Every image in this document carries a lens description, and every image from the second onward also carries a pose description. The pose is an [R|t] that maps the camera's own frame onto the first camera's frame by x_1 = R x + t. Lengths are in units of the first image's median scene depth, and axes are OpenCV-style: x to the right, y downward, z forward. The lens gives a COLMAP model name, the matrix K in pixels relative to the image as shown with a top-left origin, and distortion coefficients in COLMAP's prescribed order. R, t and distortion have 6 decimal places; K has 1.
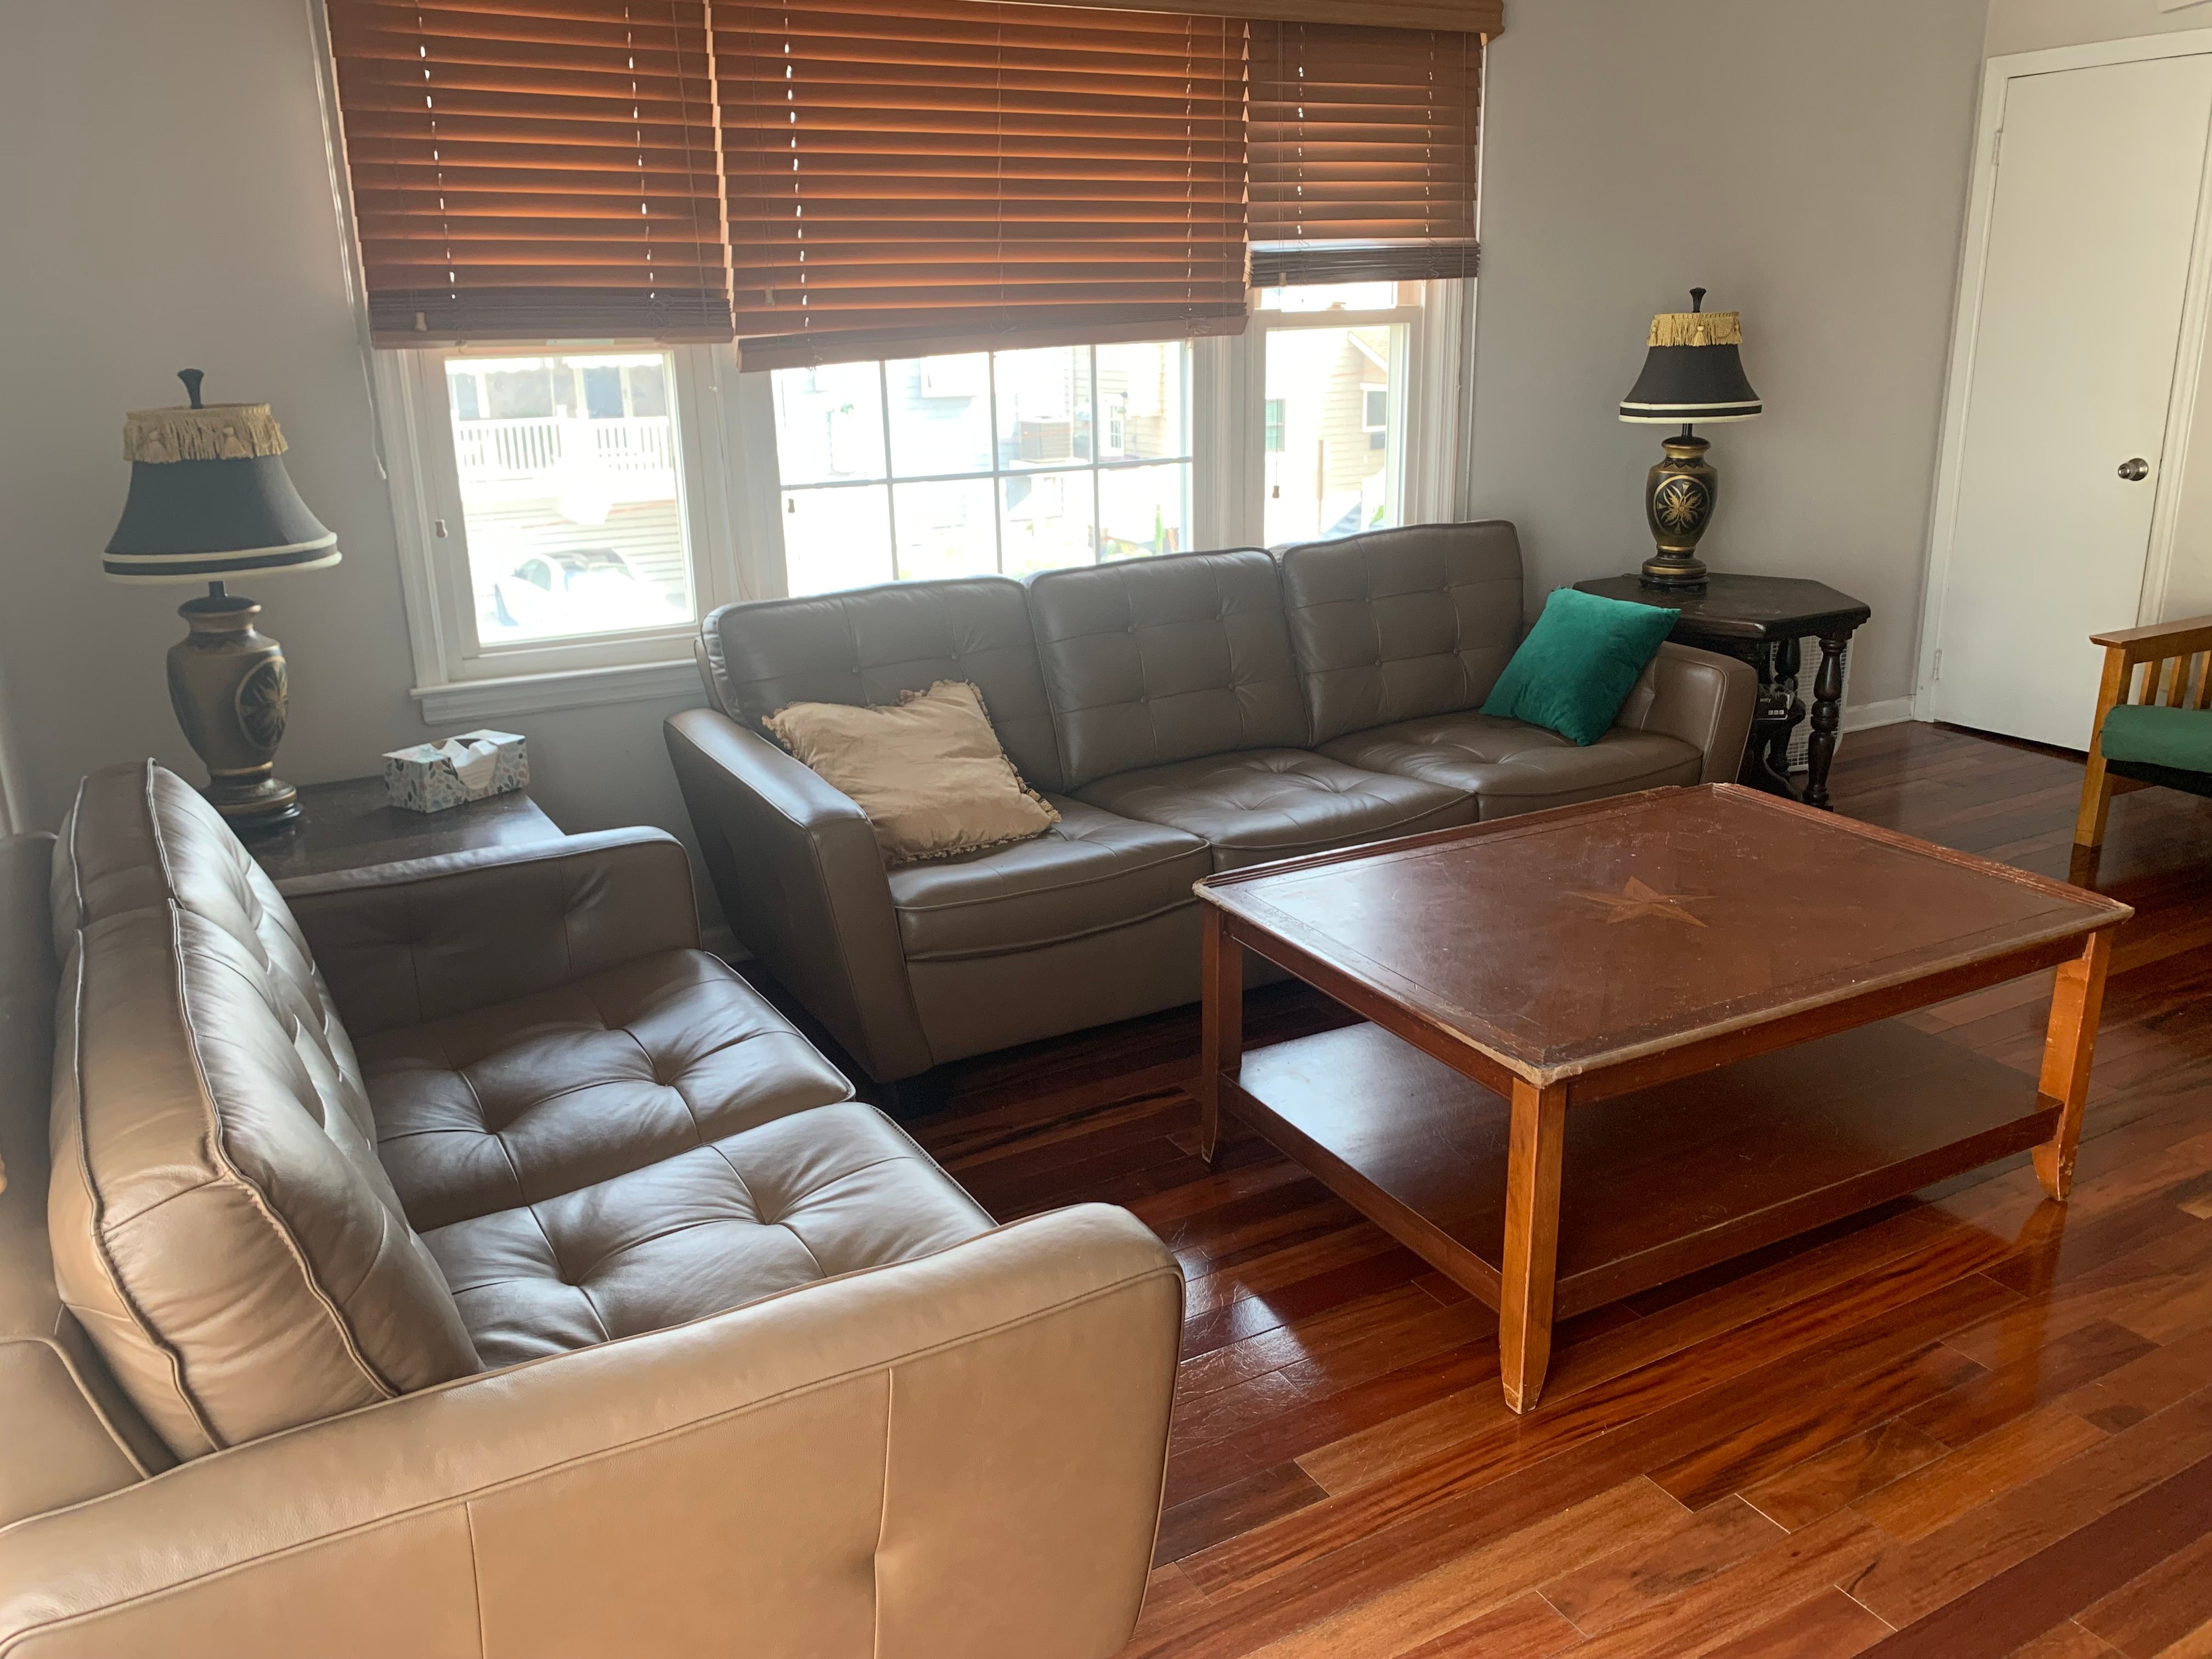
lens RADIAL K [[1701.6, 0, 1101.6], [0, 1701.6, 815.1], [0, 0, 1]] dist [0.001941, 0.001125]
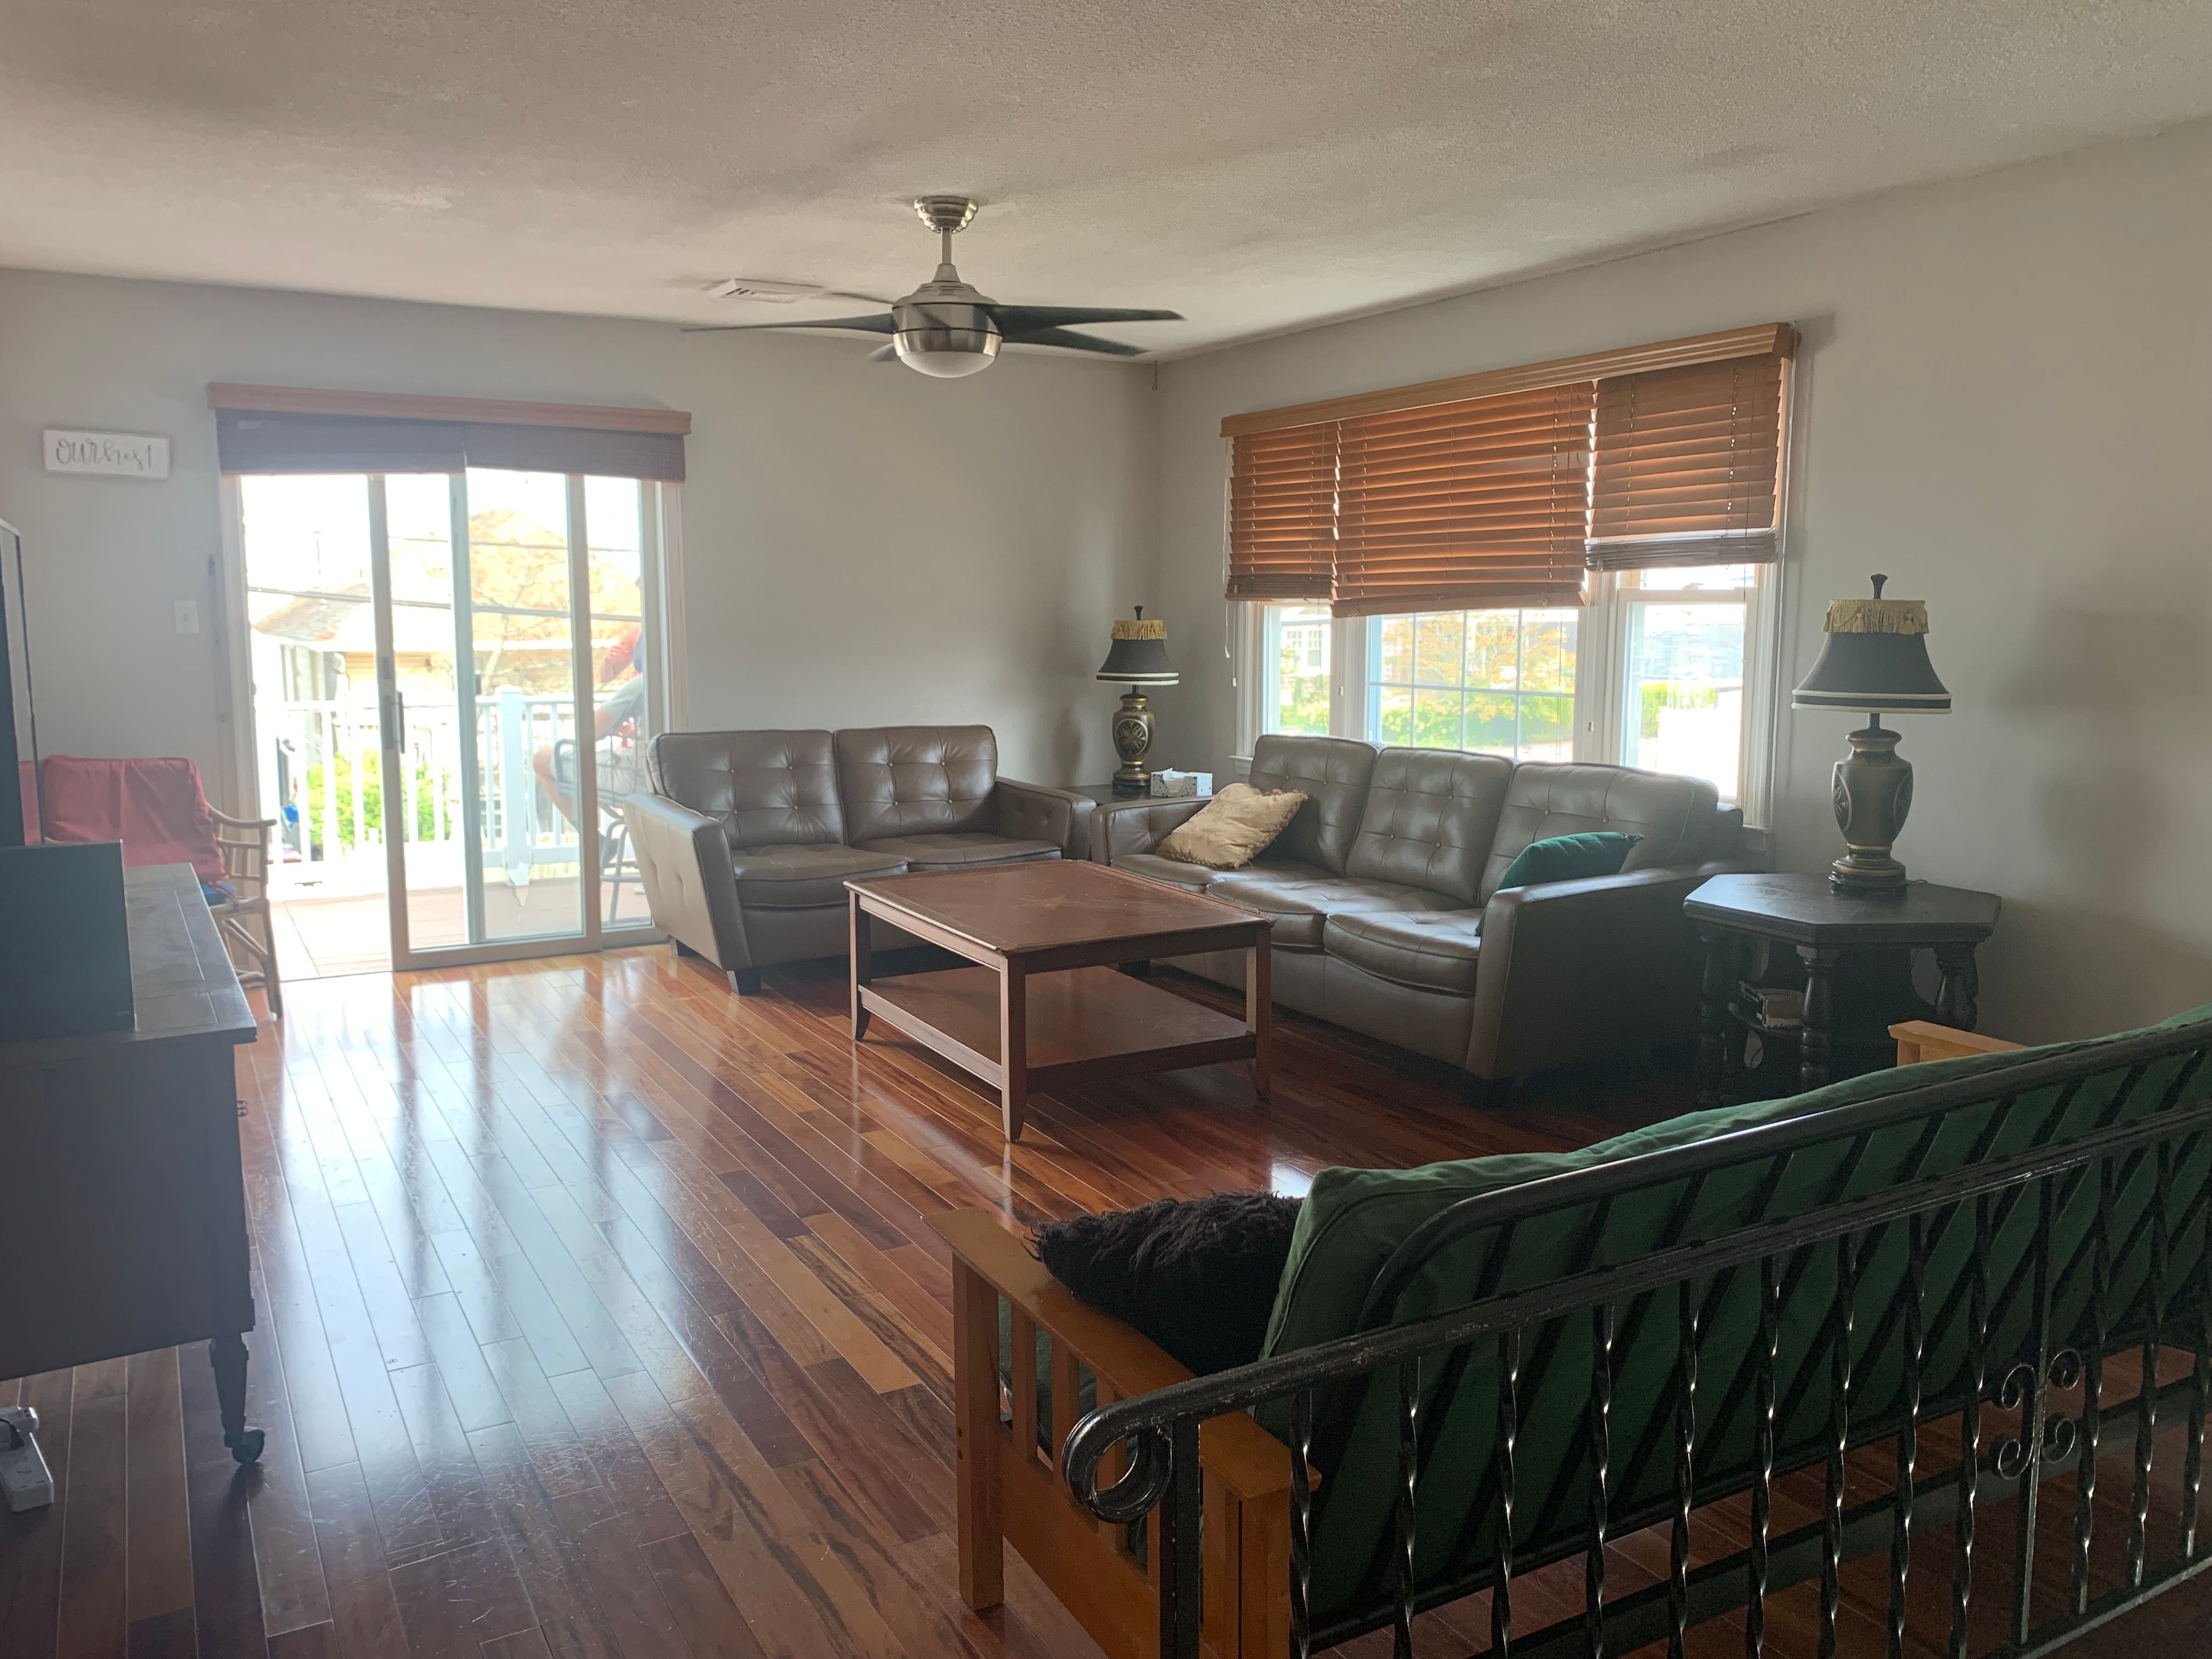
lens RADIAL K [[1701.6, 0, 1103.2], [0, 1701.6, 835.0], [0, 0, 1]] dist [0.001941, 0.001125]
pose [[0.023217, 0.157093, -0.987311, 1.410367], [-0.280984, 0.948793, 0.144357, -0.200117], [0.959432, 0.274067, 0.066169, 0.604480]]
